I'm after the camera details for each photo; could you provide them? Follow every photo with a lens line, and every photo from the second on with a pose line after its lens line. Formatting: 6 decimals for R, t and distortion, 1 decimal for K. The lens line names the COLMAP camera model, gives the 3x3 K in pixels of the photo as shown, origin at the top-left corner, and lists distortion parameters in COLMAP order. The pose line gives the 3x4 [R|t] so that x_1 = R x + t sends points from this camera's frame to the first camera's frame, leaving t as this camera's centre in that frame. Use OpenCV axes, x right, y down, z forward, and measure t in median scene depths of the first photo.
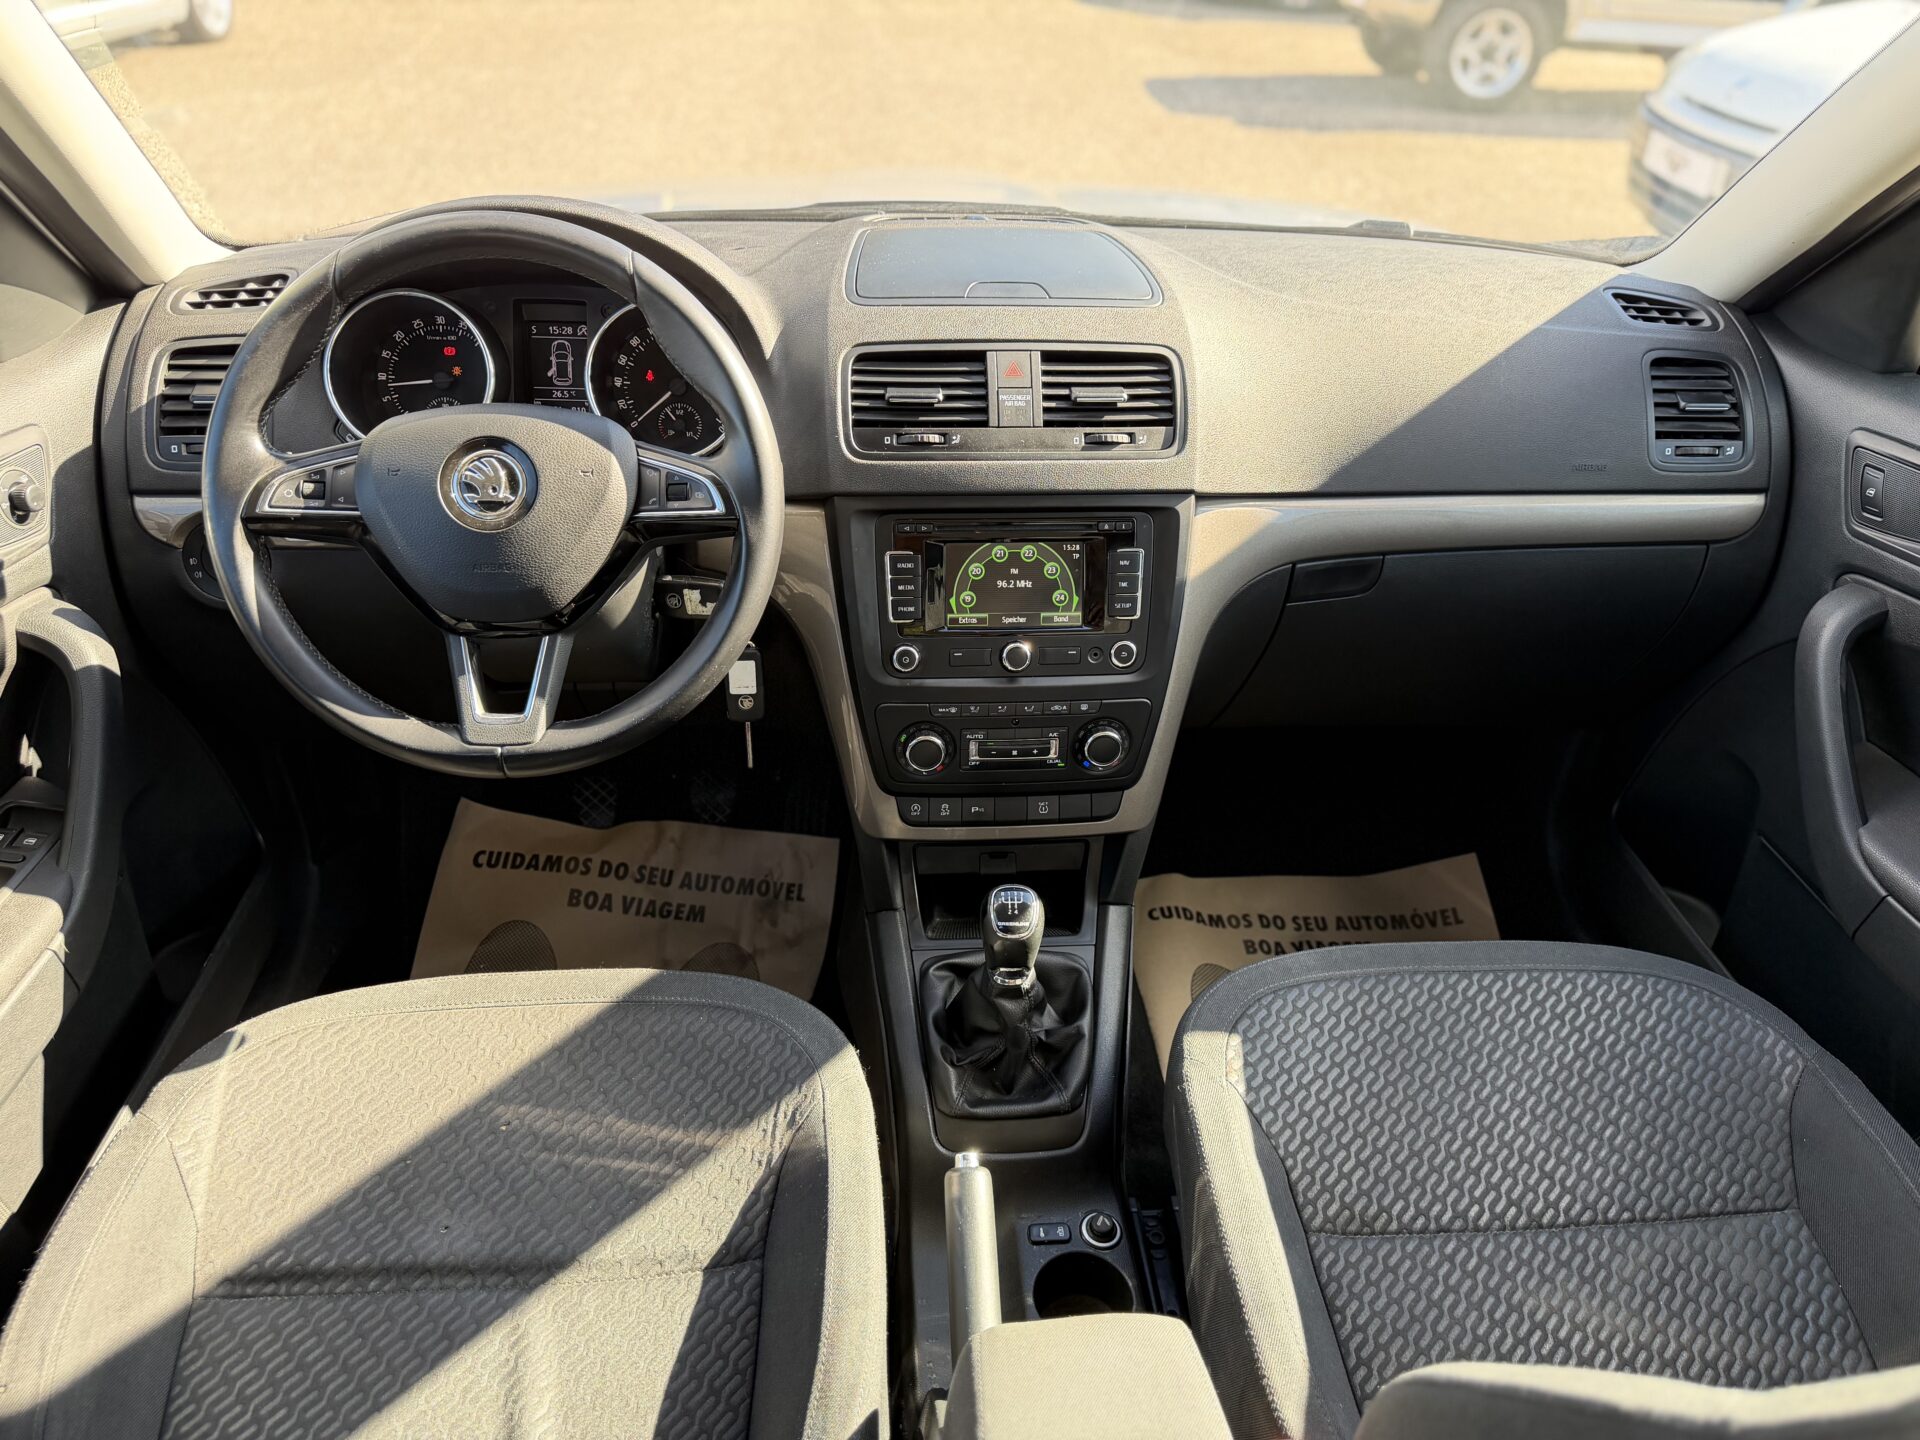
lens RADIAL K [[1328.8, 0, 960.0], [0, 1328.8, 720.0], [0, 0, 1]] dist [0.050859, -0.001697]
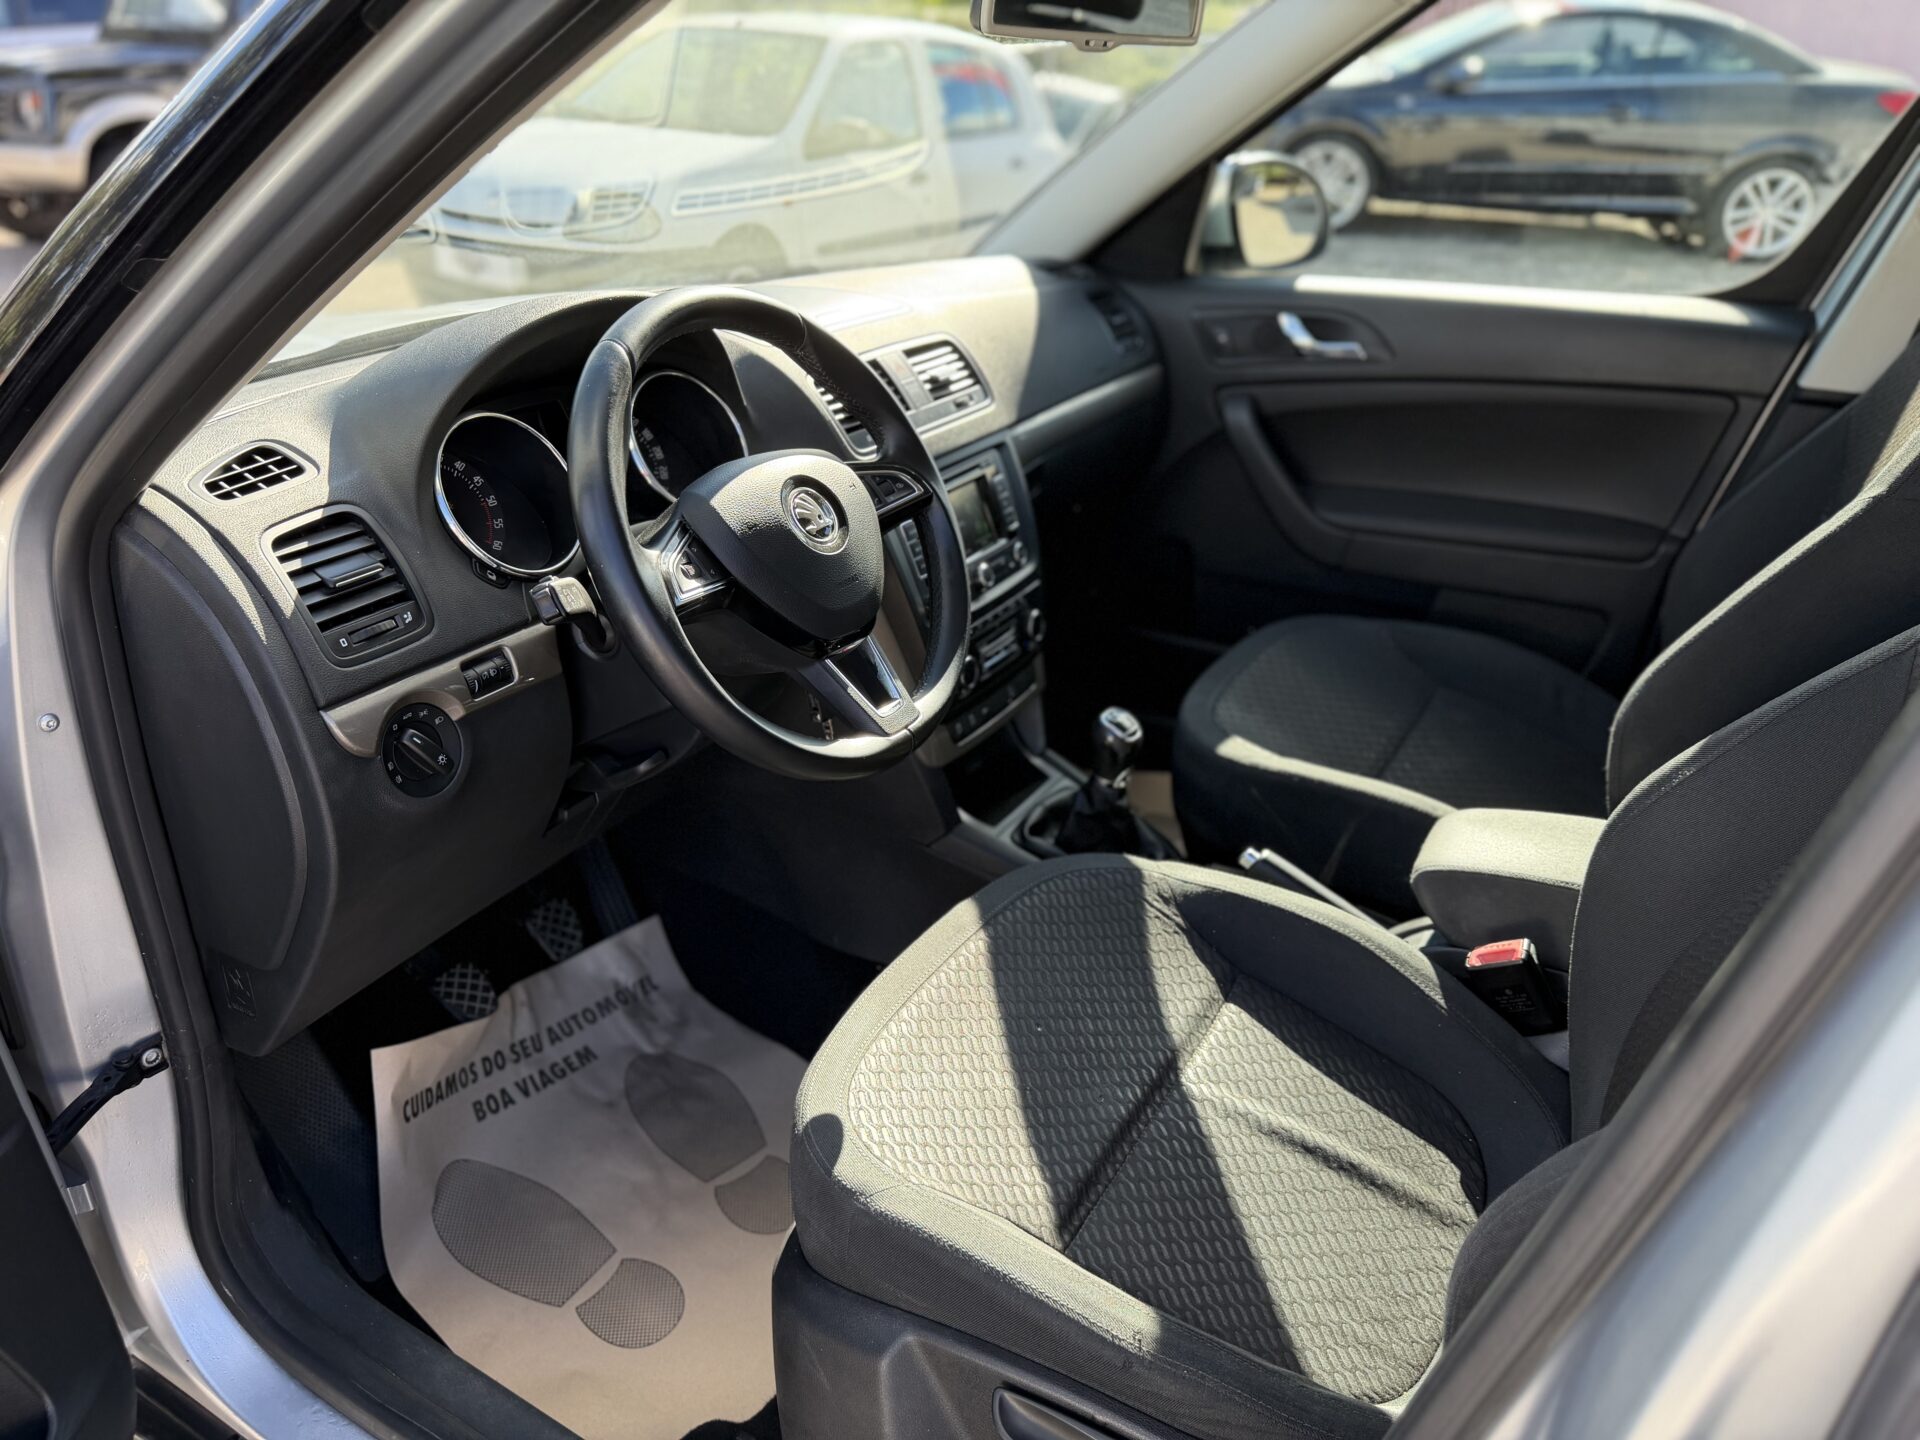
lens RADIAL K [[1382.7, 0, 960.0], [0, 1382.7, 720.0], [0, 0, 1]] dist [-0.004991, -0.005565]
pose [[0.542548, -0.371218, 0.753551, -1.292404], [0.465731, 0.879490, 0.097938, -0.080917], [-0.699097, 0.297816, 0.650053, 0.246152]]
